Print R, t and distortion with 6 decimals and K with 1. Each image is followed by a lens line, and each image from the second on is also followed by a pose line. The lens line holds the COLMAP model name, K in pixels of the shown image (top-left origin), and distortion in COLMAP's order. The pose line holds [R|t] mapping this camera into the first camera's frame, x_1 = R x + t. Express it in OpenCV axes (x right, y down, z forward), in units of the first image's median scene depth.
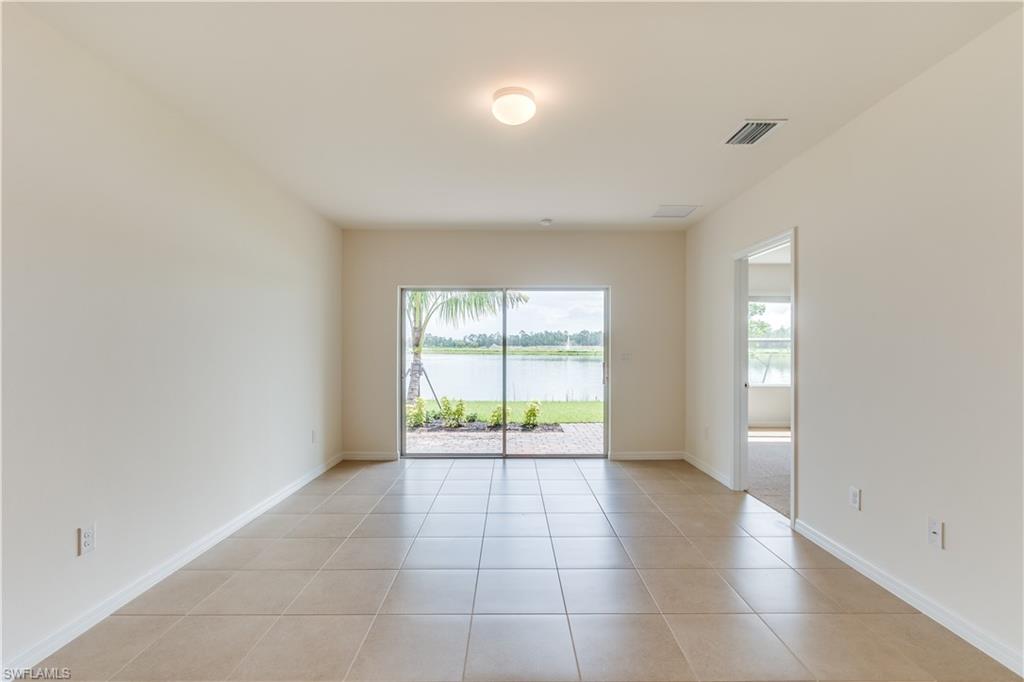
lens RADIAL K [[469.2, 0, 513.5], [0, 469.2, 348.2], [0, 0, 1]] dist [-0.001150, -0.000155]
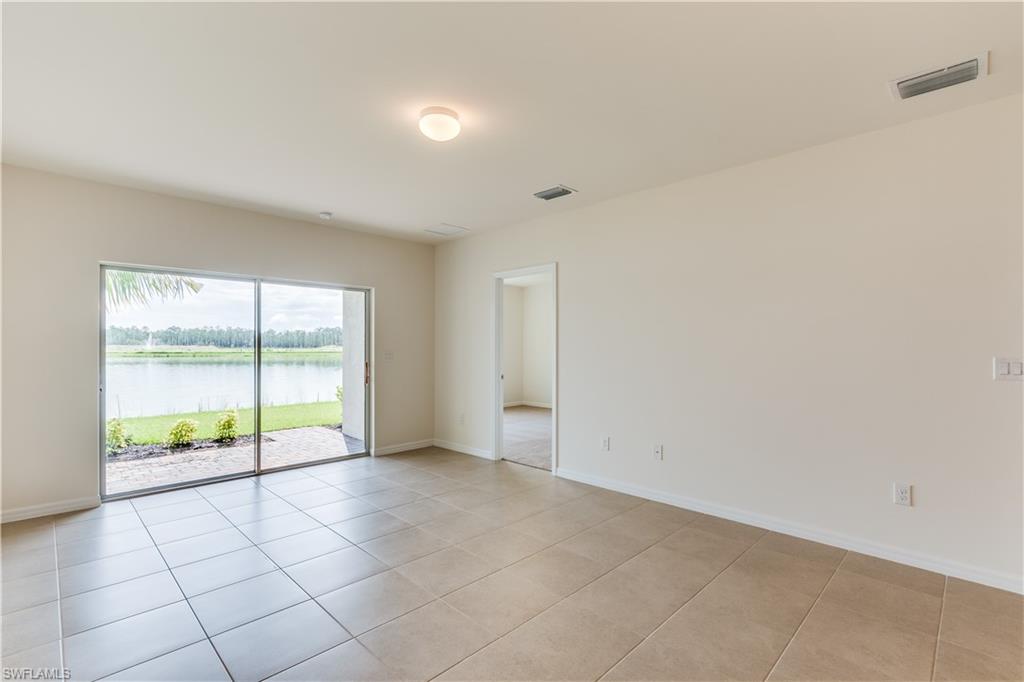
lens RADIAL K [[469.2, 0, 516.5], [0, 469.2, 347.4], [0, 0, 1]] dist [-0.001150, -0.000155]
pose [[0.705696, -0.000364, 0.708515, -0.295299], [0.001336, 0.999999, -0.000816, -0.000177], [-0.708514, 0.001522, 0.705695, 0.051459]]
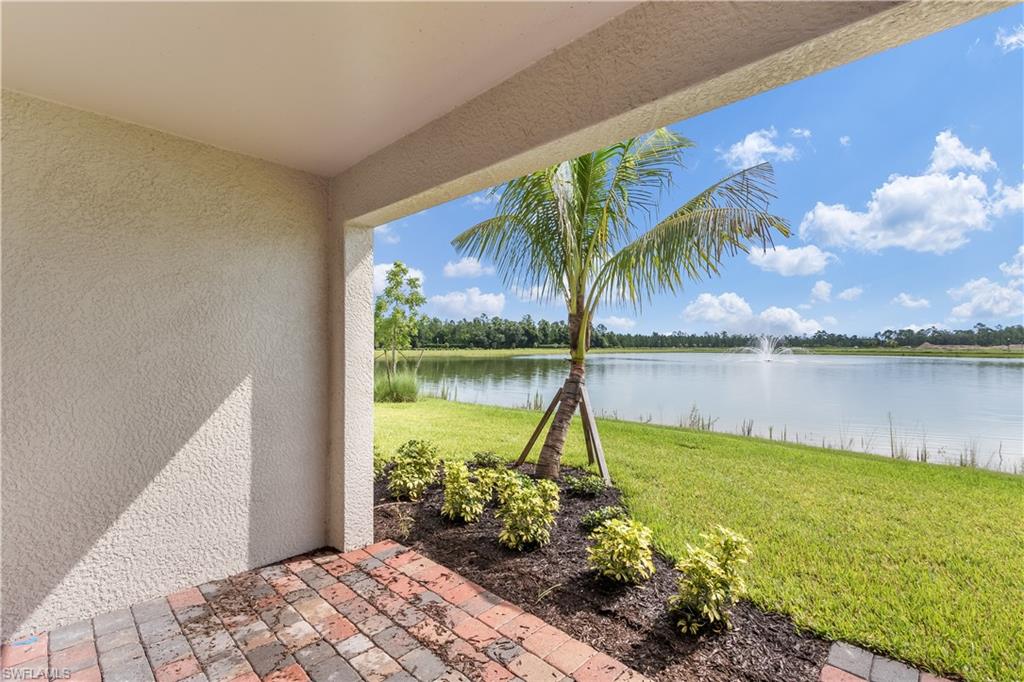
lens RADIAL K [[469.2, 0, 519.3], [0, 469.2, 344.0], [0, 0, 1]] dist [-0.001150, -0.000155]
pose [[0.722816, -0.002738, -0.691035, 0.235357], [-0.002635, 0.999974, -0.006717, -0.010592], [0.691035, 0.006676, 0.722790, 1.103728]]
